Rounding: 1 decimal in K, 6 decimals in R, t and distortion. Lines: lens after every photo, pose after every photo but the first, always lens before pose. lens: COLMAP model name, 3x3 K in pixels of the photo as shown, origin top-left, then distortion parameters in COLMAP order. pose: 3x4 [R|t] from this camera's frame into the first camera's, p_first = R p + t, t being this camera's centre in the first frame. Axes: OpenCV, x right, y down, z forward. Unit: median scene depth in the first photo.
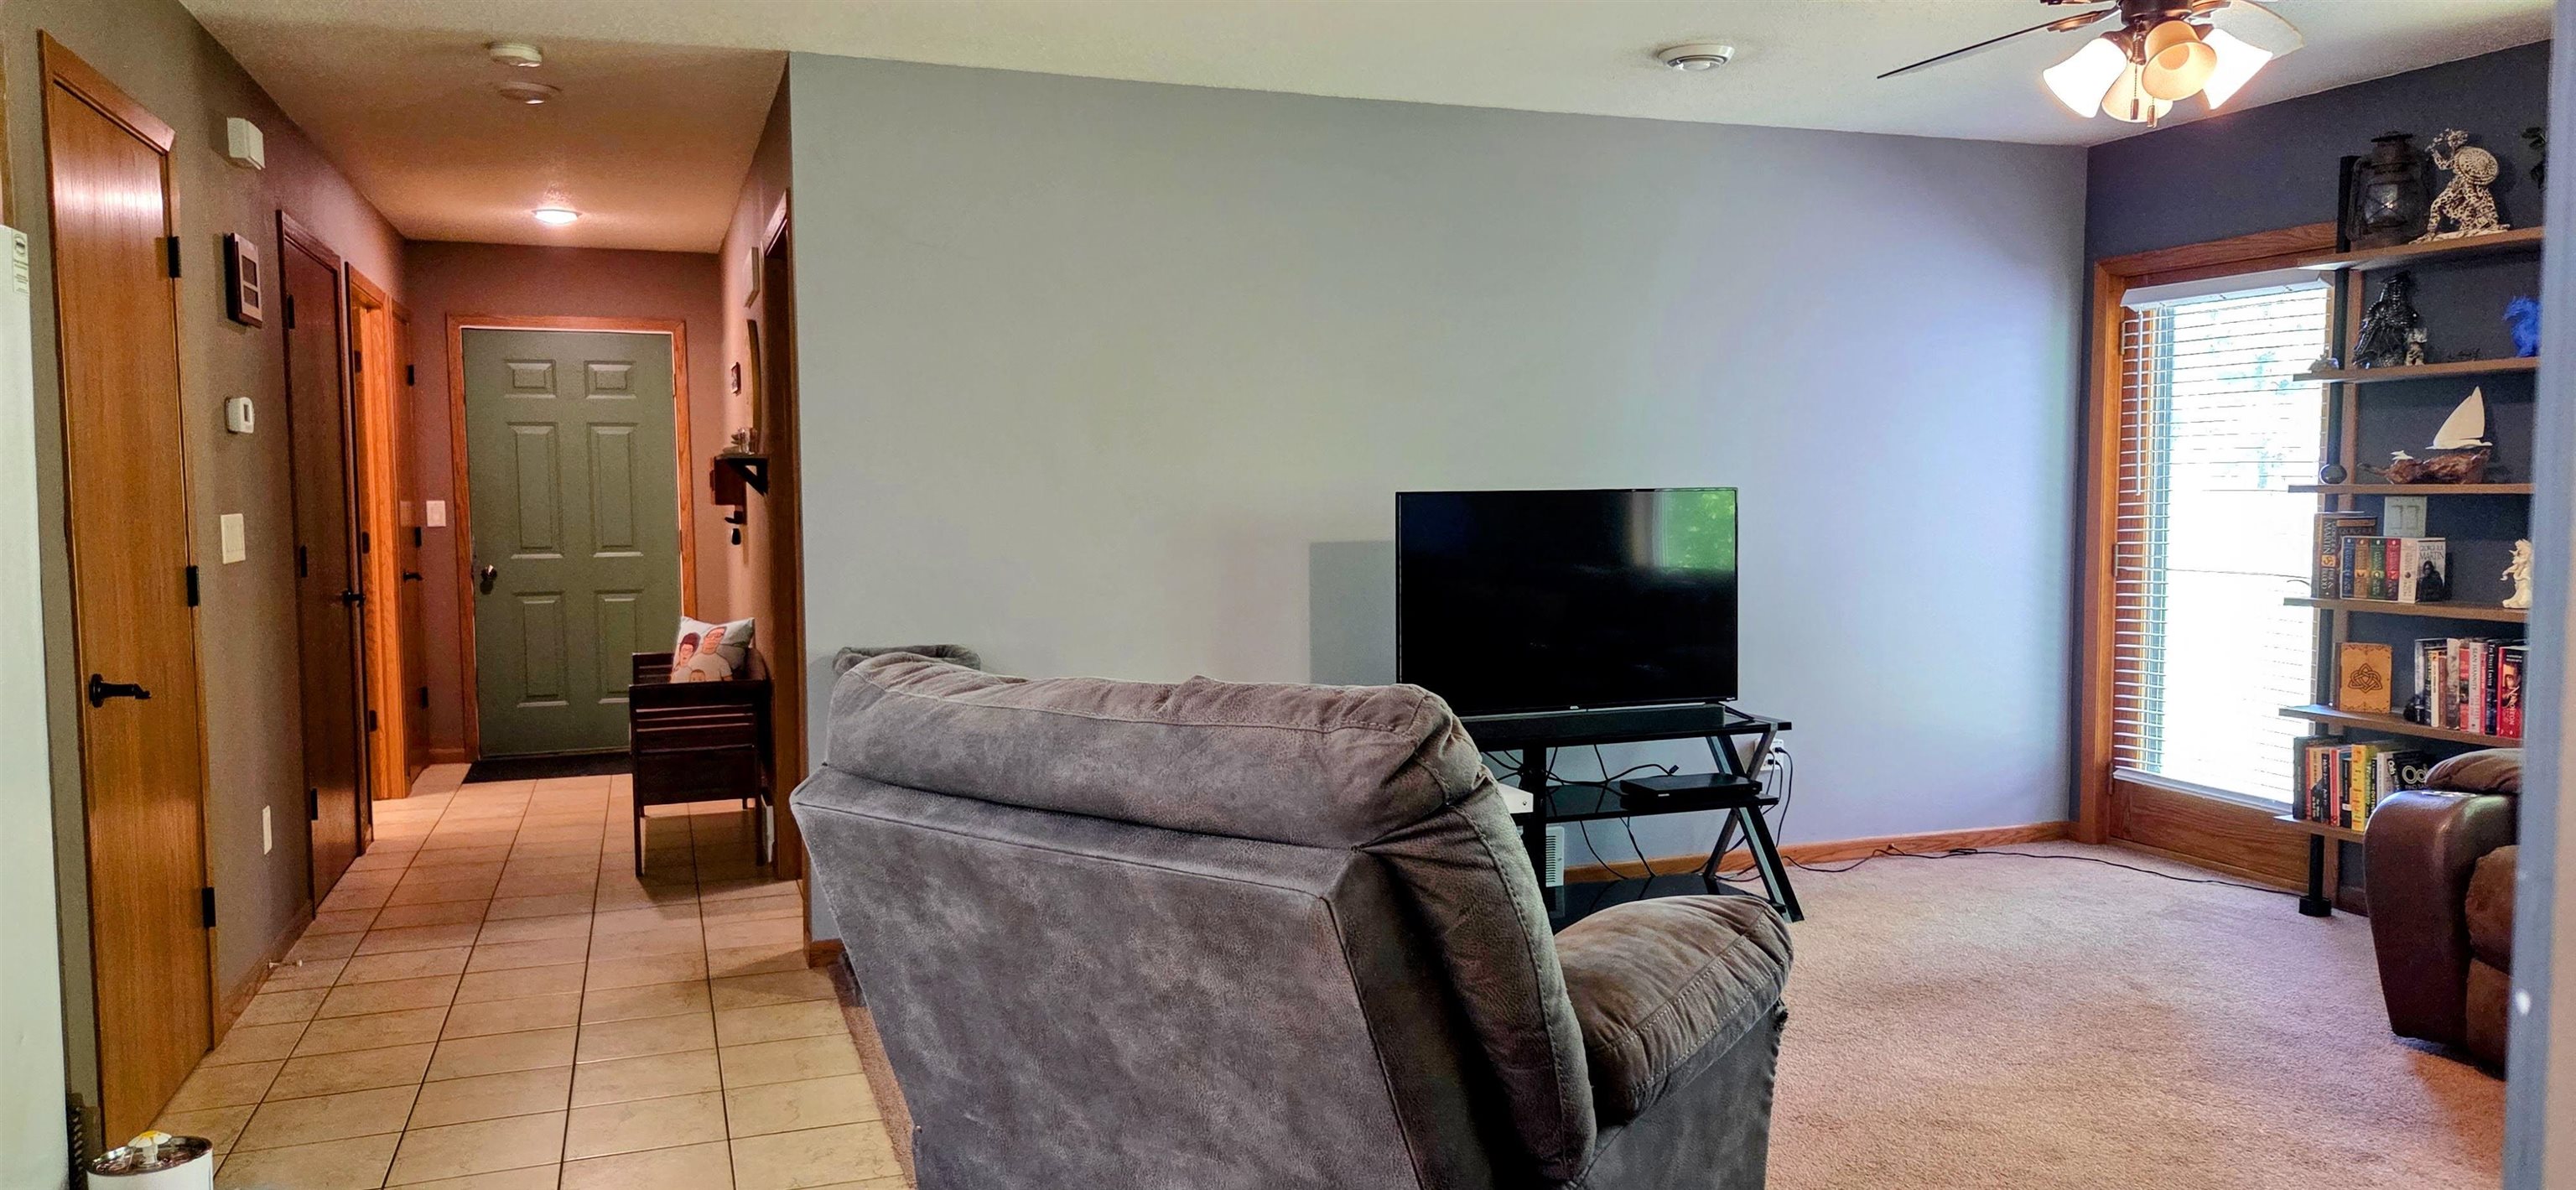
lens RADIAL K [[1739.6, 0, 1294.3], [0, 1739.6, 604.6], [0, 0, 1]] dist [0.068192, -0.050817]
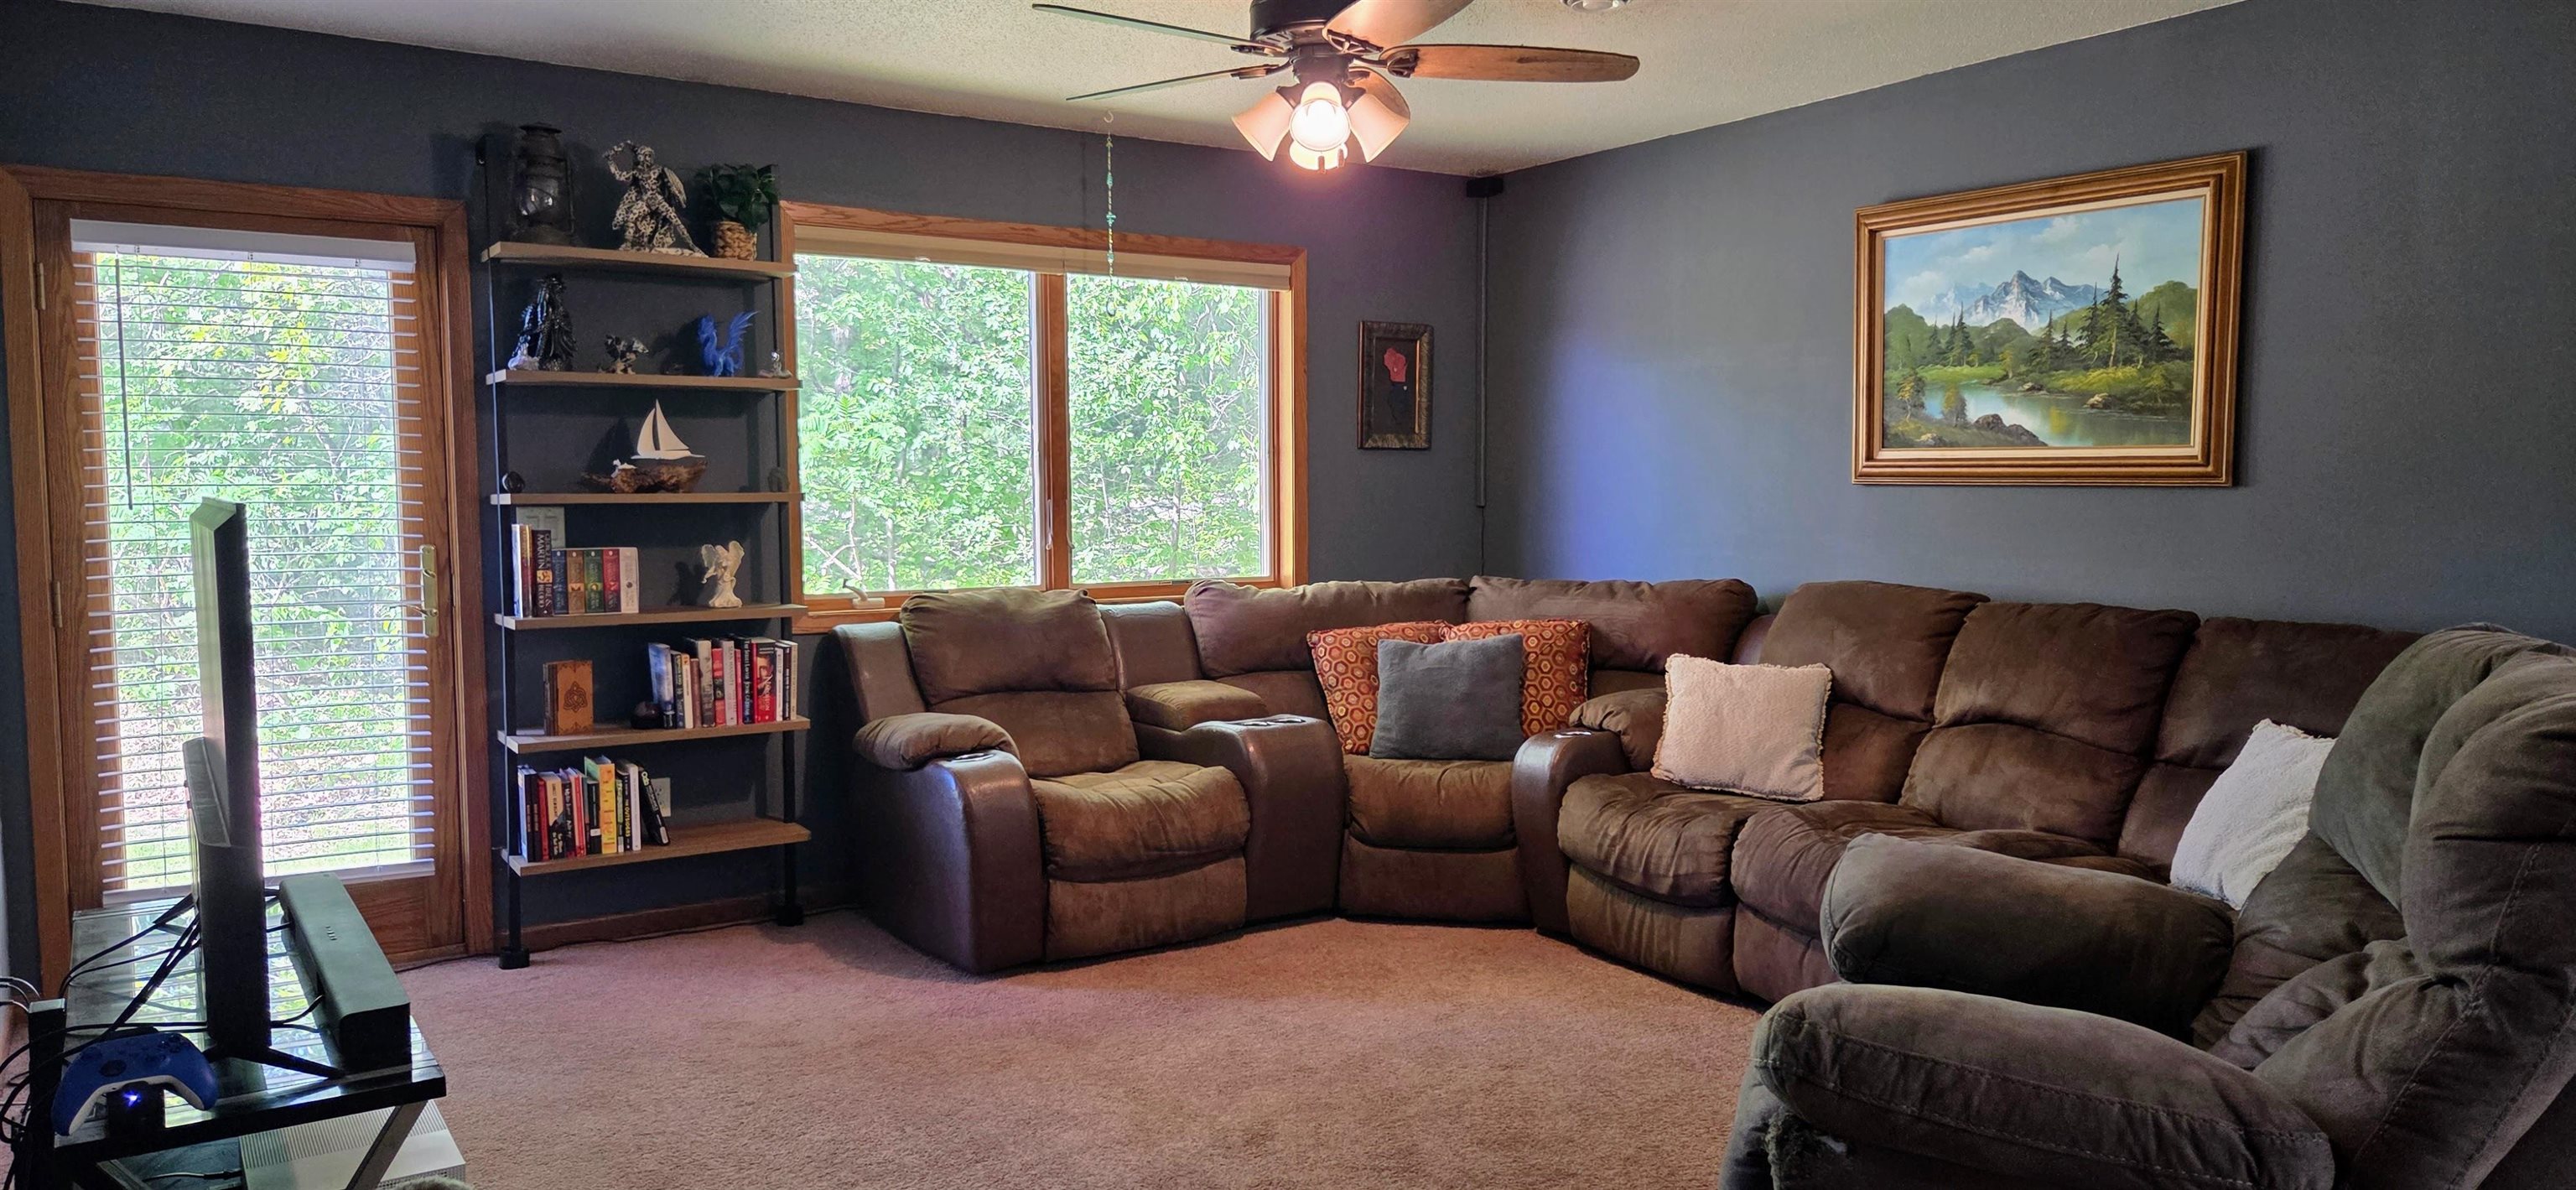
lens RADIAL K [[1739.6, 0, 1294.3], [0, 1739.6, 604.6], [0, 0, 1]] dist [0.068192, -0.050817]
pose [[-0.234475, -0.061807, 0.970155, -0.415725], [0.071300, 0.994195, 0.080571, -0.058473], [-0.969504, 0.088064, -0.228708, 0.865502]]
